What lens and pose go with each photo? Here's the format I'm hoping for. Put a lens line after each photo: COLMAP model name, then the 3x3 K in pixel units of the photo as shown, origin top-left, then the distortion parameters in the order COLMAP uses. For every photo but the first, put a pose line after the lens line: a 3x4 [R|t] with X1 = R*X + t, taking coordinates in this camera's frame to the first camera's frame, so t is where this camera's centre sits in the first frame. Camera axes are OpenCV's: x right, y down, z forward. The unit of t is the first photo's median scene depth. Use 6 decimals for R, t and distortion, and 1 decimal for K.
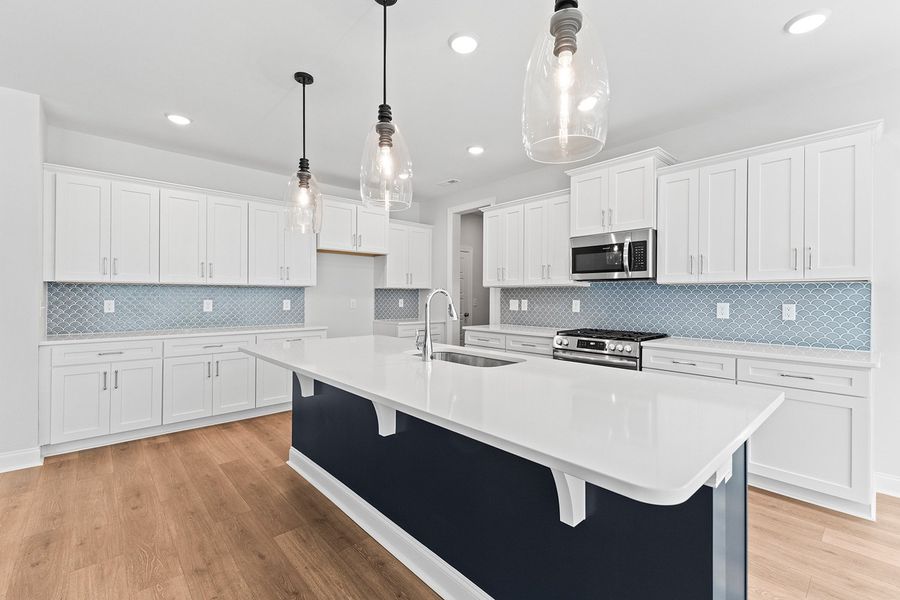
lens RADIAL K [[393.3, 0, 453.9], [0, 393.3, 295.2], [0, 0, 1]] dist [0.016436, -0.004019]
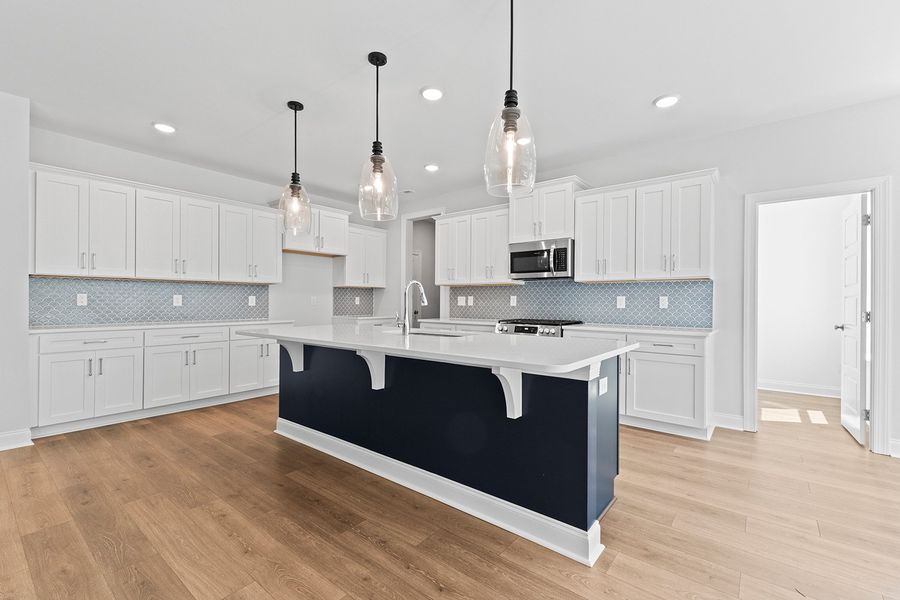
lens RADIAL K [[393.3, 0, 452.8], [0, 393.3, 300.5], [0, 0, 1]] dist [0.016436, -0.004019]
pose [[0.988279, 0.000801, 0.152654, -0.073662], [-0.001246, 0.999995, 0.002818, 0.030195], [-0.152651, -0.002975, 0.988276, -0.209721]]
